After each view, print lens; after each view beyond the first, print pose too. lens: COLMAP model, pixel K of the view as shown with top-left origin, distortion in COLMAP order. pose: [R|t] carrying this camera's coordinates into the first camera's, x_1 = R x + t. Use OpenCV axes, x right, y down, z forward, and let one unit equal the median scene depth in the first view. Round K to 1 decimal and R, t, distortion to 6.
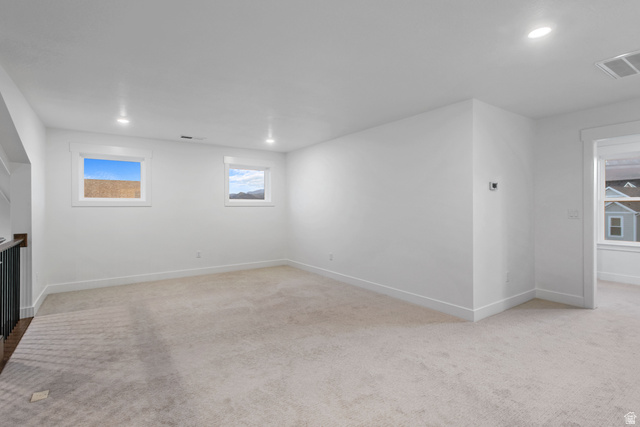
lens RADIAL K [[308.1, 0, 323.9], [0, 308.1, 210.4], [0, 0, 1]] dist [-0.002577, -0.000284]
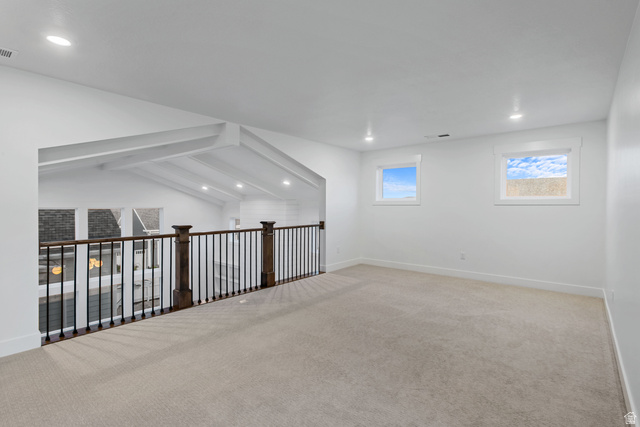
lens RADIAL K [[308.1, 0, 324.7], [0, 308.1, 209.2], [0, 0, 1]] dist [-0.002577, -0.000284]
pose [[0.261040, 0.012422, -0.965248, 0.681852], [-0.009606, 0.999901, 0.010270, -0.009668], [0.965280, 0.006591, 0.261134, 0.600743]]
